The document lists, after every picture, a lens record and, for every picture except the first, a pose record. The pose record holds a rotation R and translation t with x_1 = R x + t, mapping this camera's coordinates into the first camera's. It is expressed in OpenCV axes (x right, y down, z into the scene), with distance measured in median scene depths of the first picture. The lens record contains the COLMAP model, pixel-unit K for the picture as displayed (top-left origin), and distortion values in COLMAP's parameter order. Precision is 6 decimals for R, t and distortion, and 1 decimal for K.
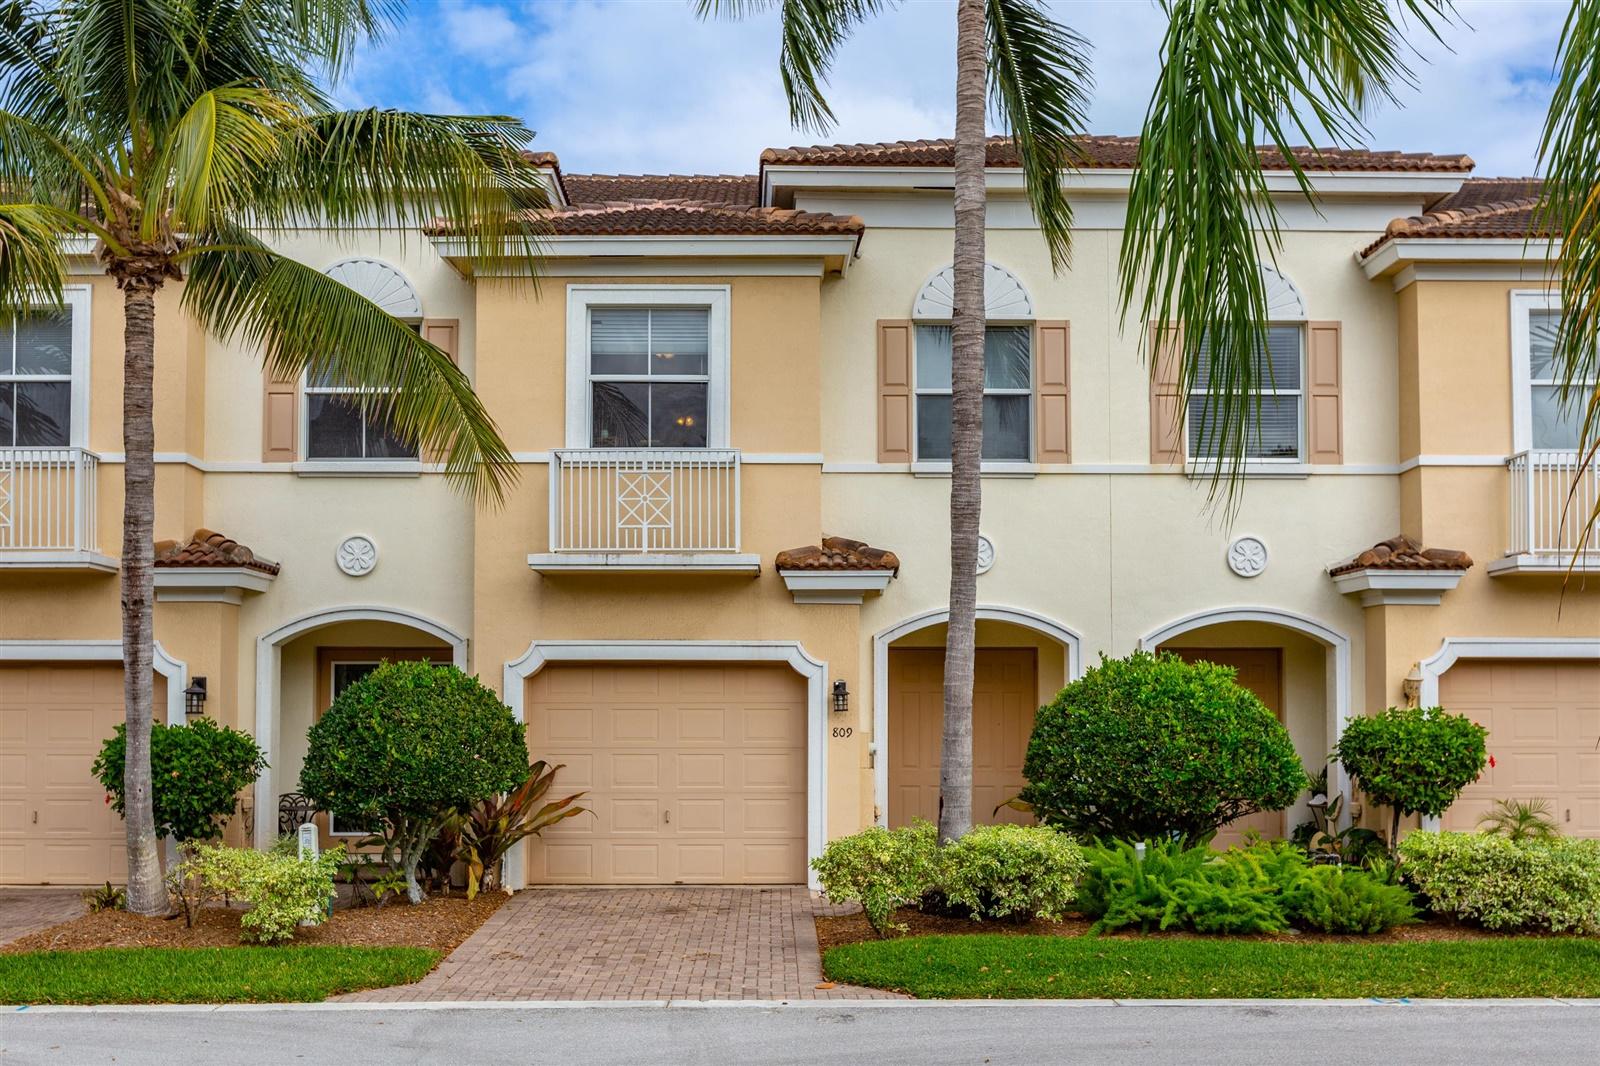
lens RADIAL K [[841.4, 0, 795.7], [0, 841.4, 517.4], [0, 0, 1]] dist [0.000310, -0.002286]
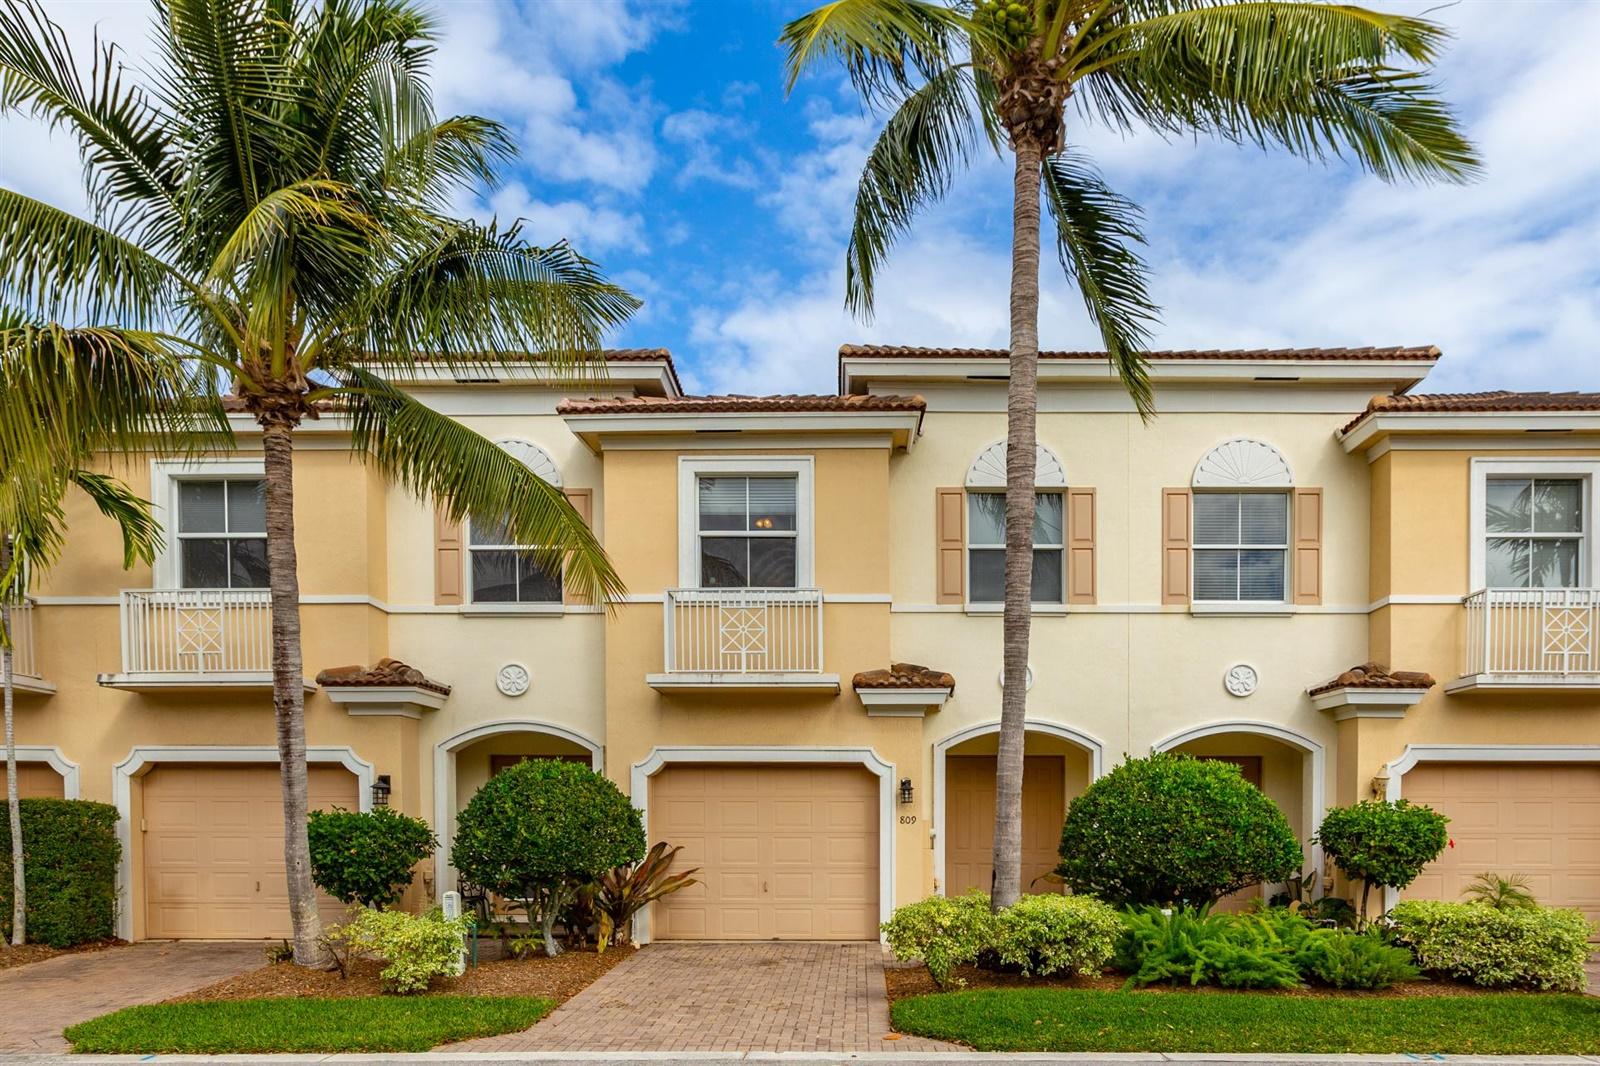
lens RADIAL K [[1307.0, 0, 794.9], [0, 1307.0, 535.7], [0, 0, 1]] dist [-0.000581, 0.008740]
pose [[0.999525, -0.005618, -0.030306, -0.048172], [0.008121, 0.996507, 0.083112, -0.310043], [0.029733, -0.083318, 0.996079, -0.848182]]
